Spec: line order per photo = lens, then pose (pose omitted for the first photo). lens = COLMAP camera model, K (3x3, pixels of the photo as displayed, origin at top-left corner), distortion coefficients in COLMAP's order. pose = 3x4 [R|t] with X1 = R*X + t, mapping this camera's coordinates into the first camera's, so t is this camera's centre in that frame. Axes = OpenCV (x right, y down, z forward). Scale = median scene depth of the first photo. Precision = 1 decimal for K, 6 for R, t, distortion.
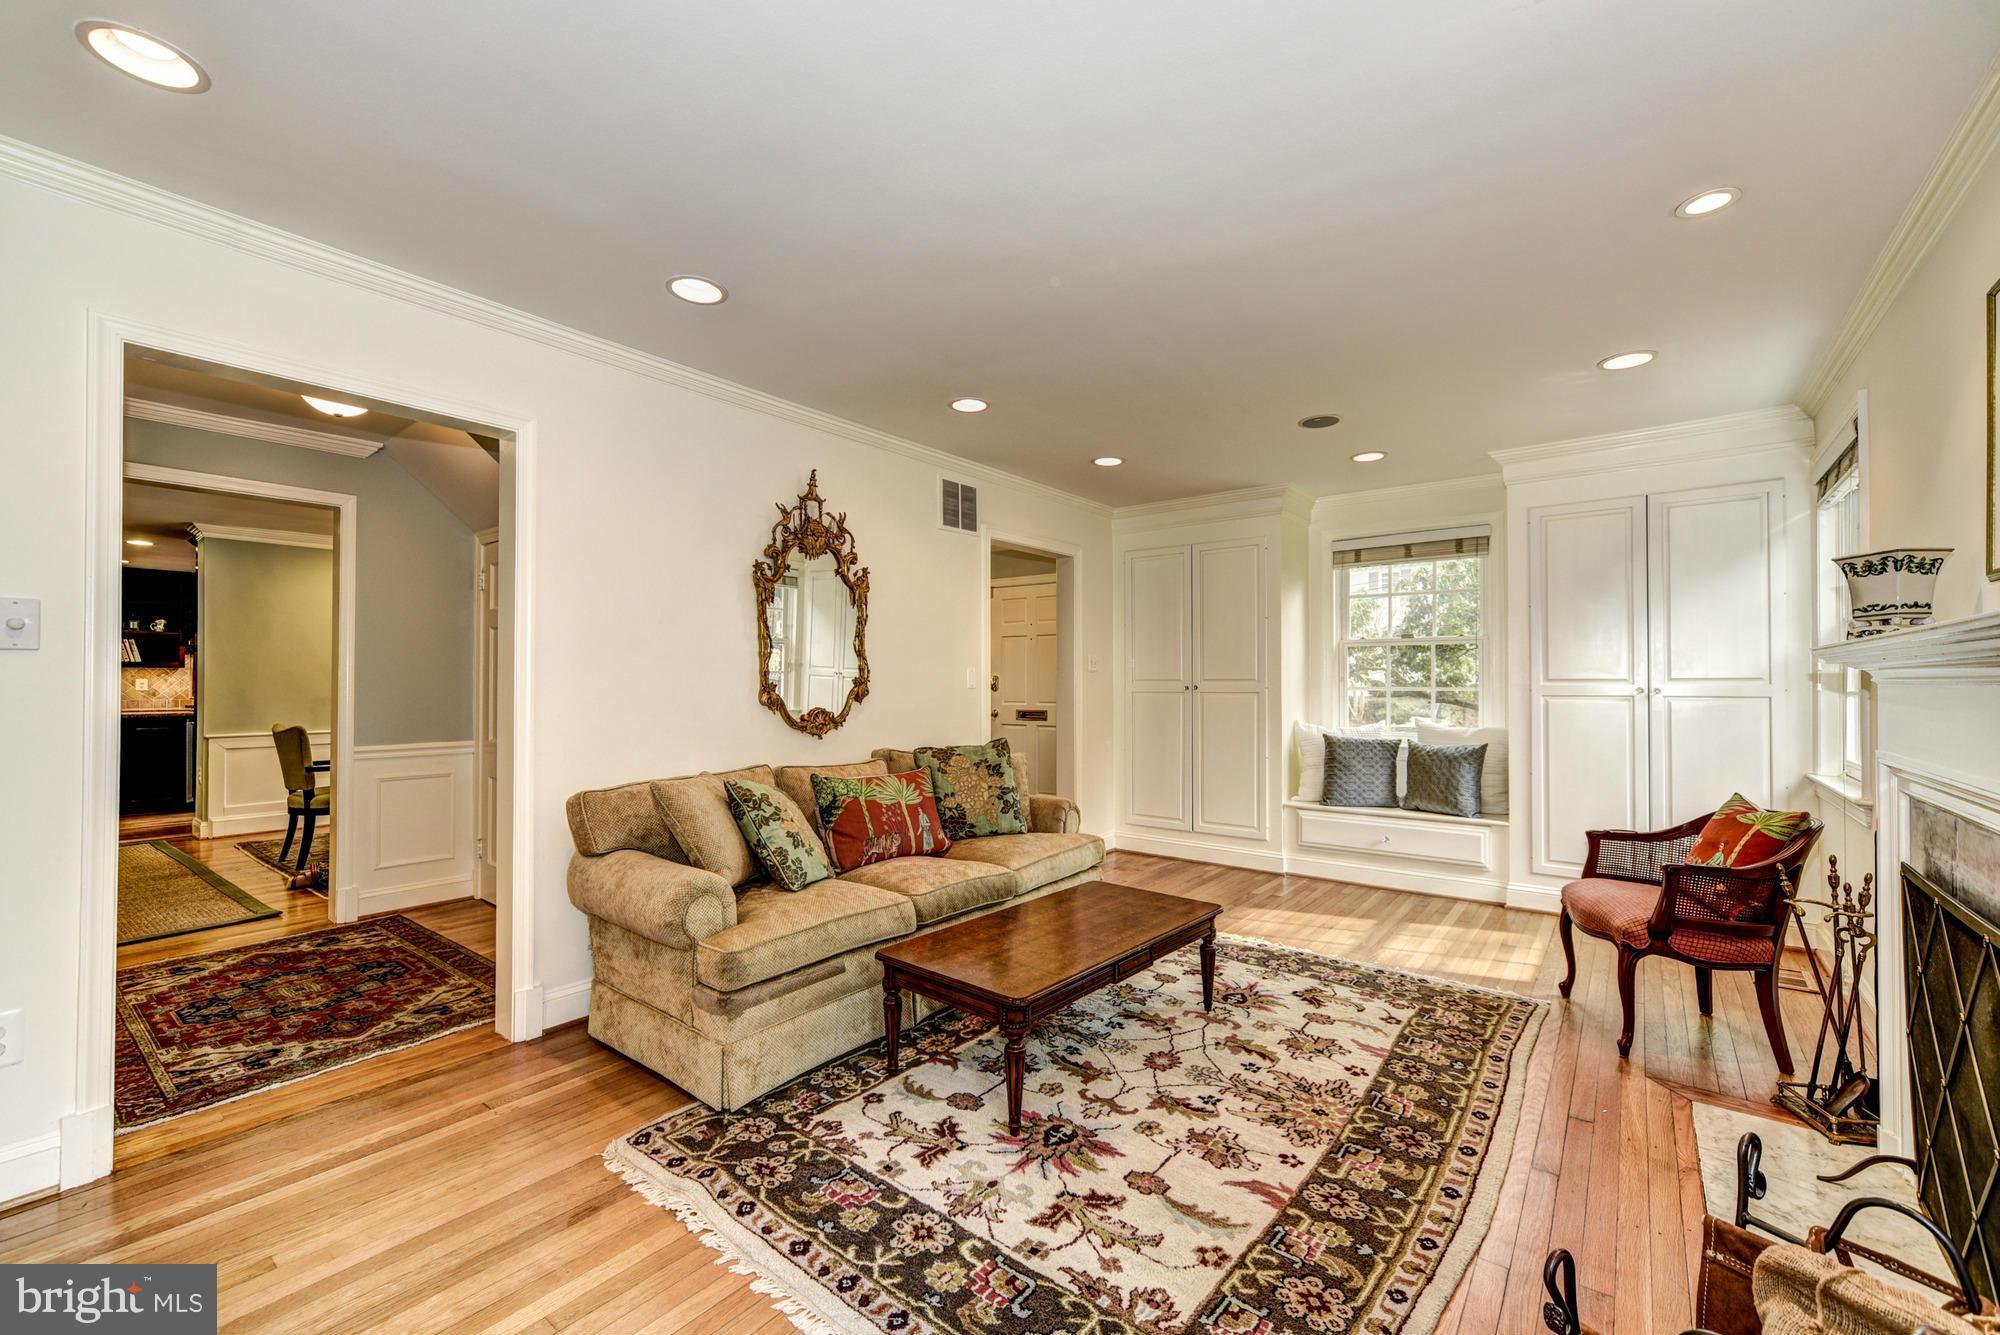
lens RADIAL K [[818.0, 0, 998.7], [0, 818.0, 687.2], [0, 0, 1]] dist [-0.000314, 0.000118]
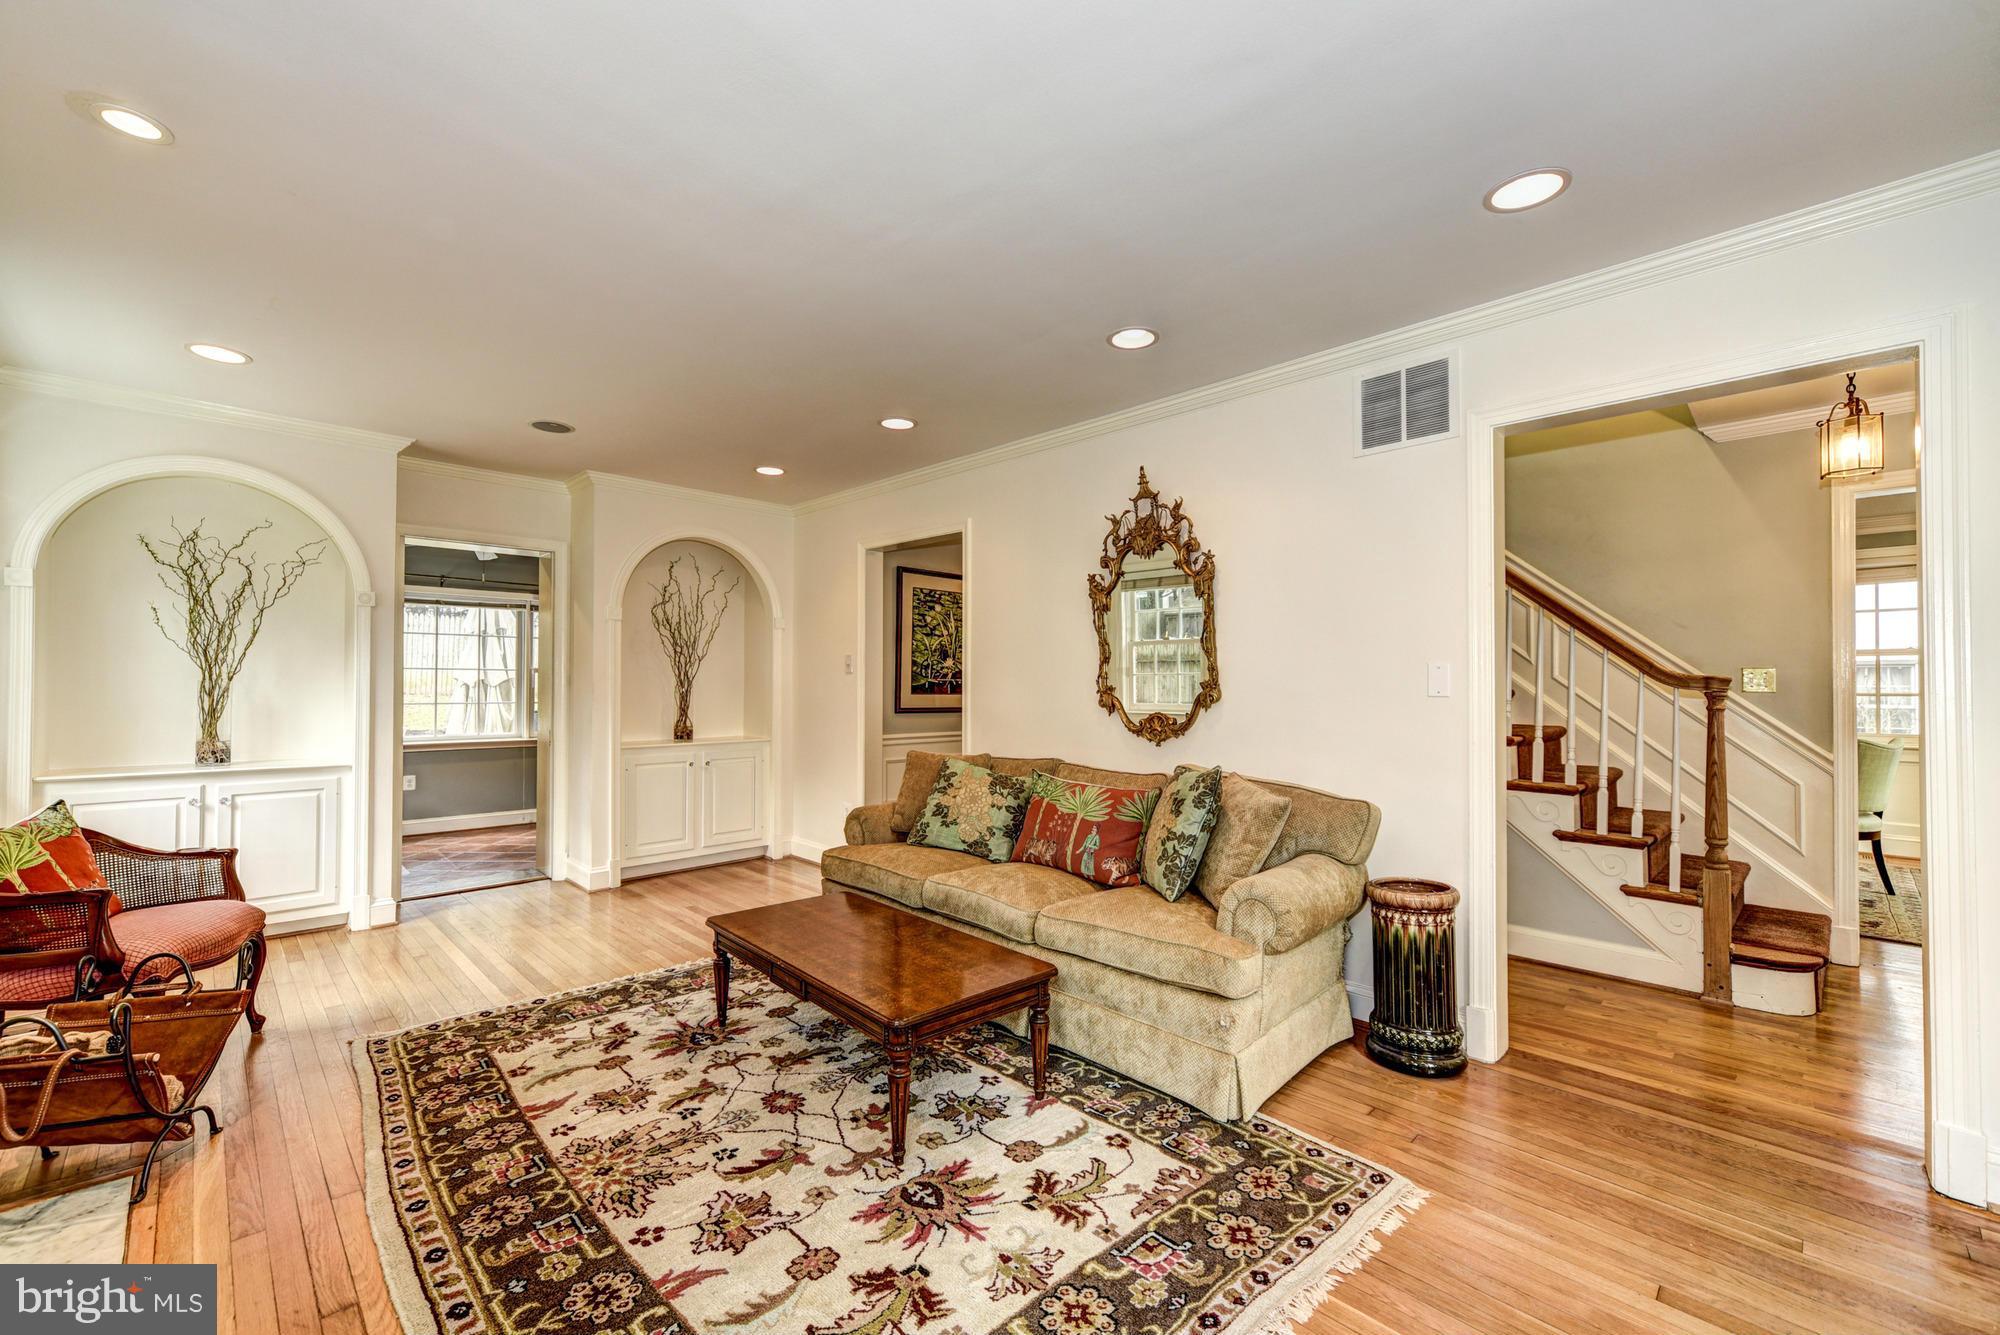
lens RADIAL K [[818.0, 0, 998.7], [0, 818.0, 687.2], [0, 0, 1]] dist [-0.000314, 0.000118]
pose [[-0.131301, 0.001509, -0.991341, 1.144698], [-0.008424, 0.999961, 0.002638, -0.008511], [0.991307, 0.008698, -0.131283, 1.449902]]
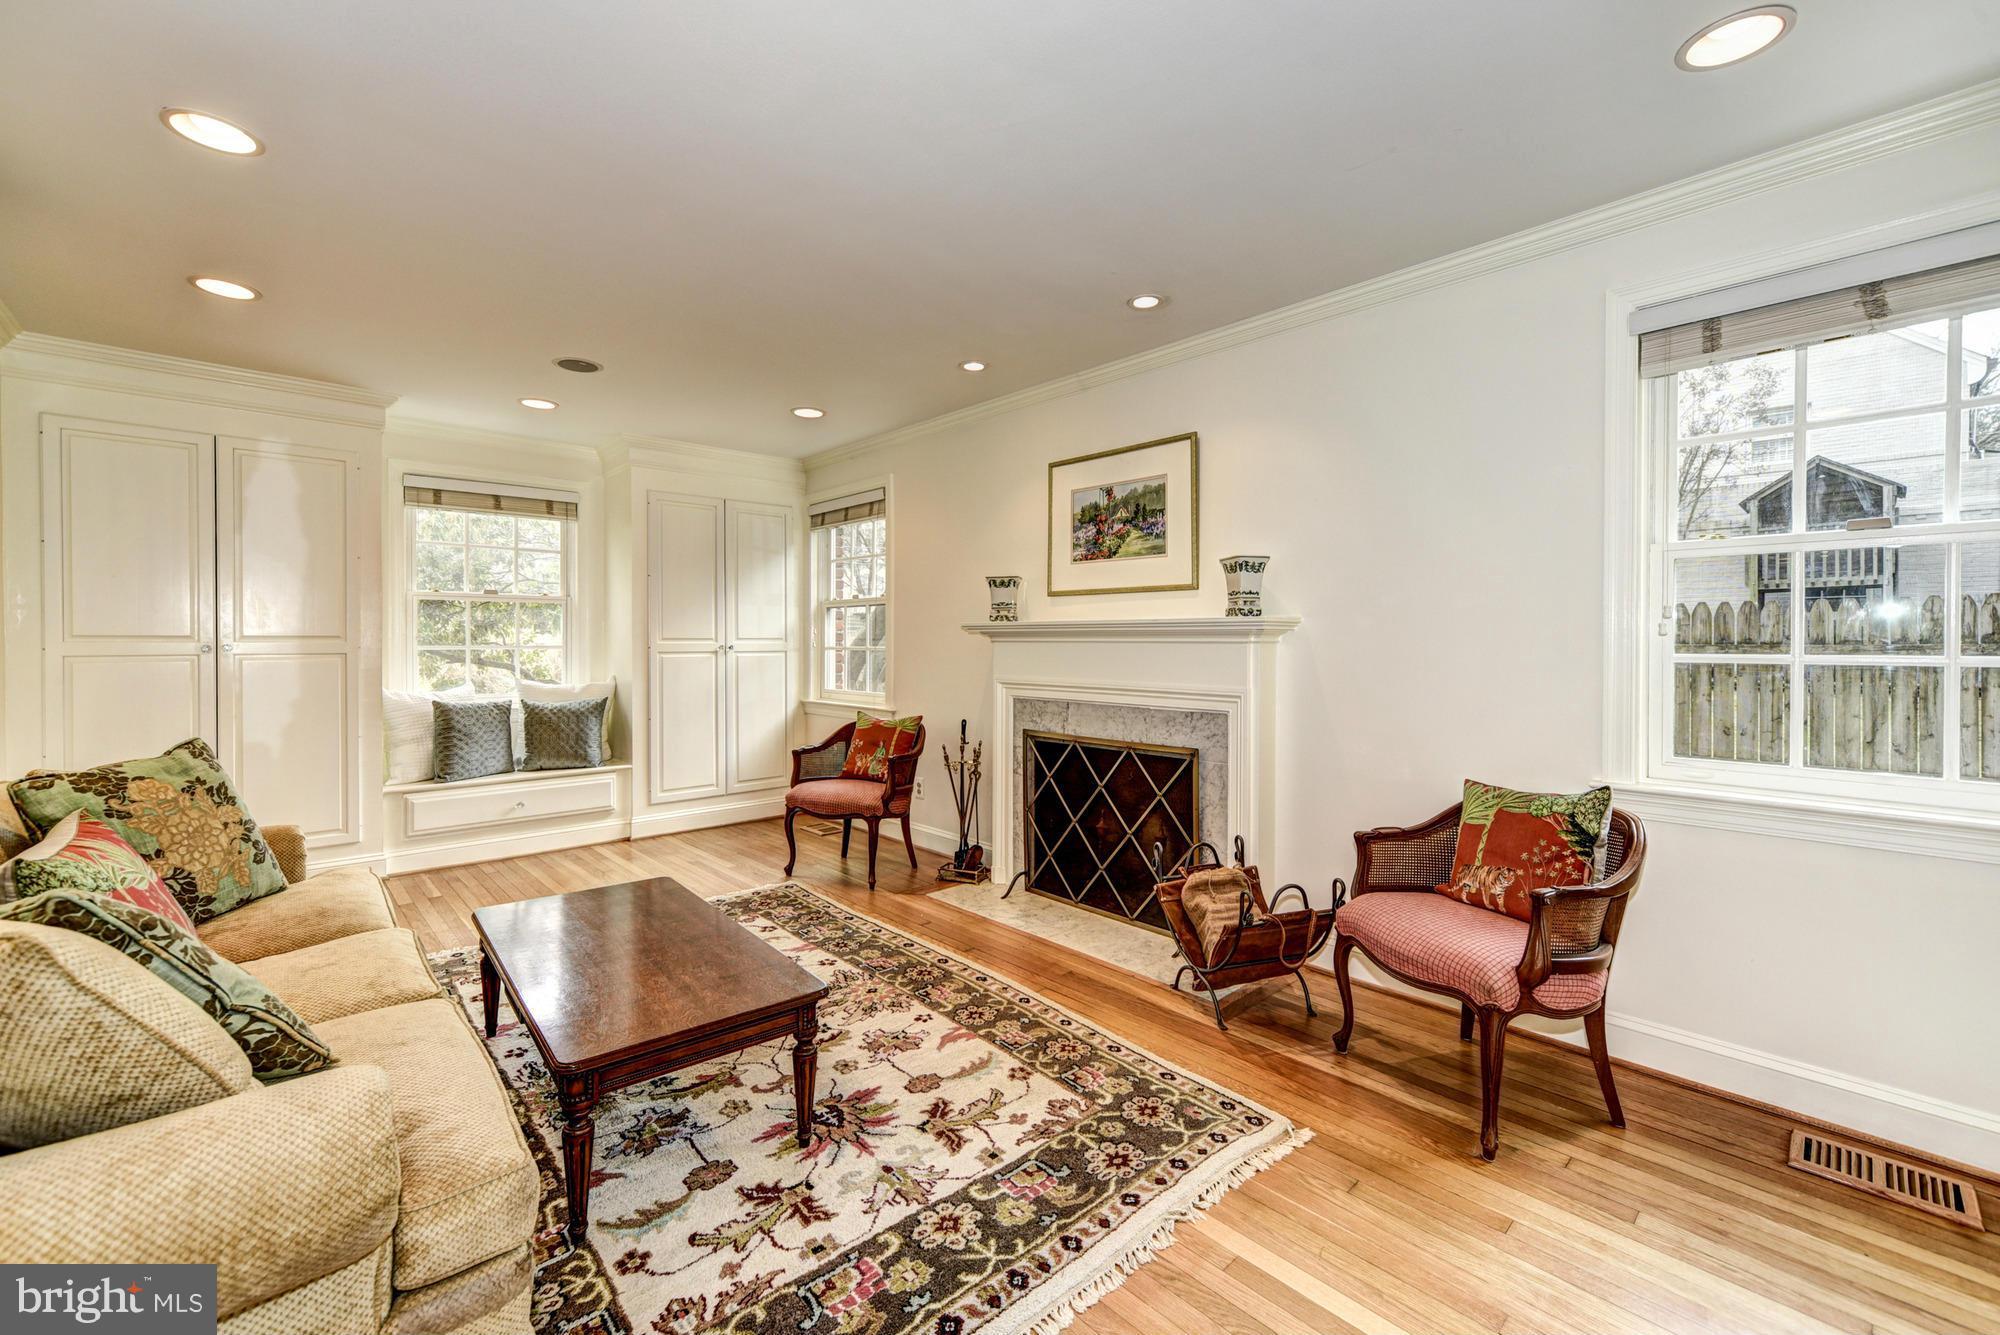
lens RADIAL K [[812.1, 0, 1000.0], [0, 812.1, 667.5], [0, 0, 1]] dist [-0.001426, -0.000067]
pose [[0.158551, -0.030278, 0.986886, -0.726337], [0.003656, 0.999541, 0.030079, -0.002654], [-0.987344, -0.001161, 0.158589, 0.582648]]
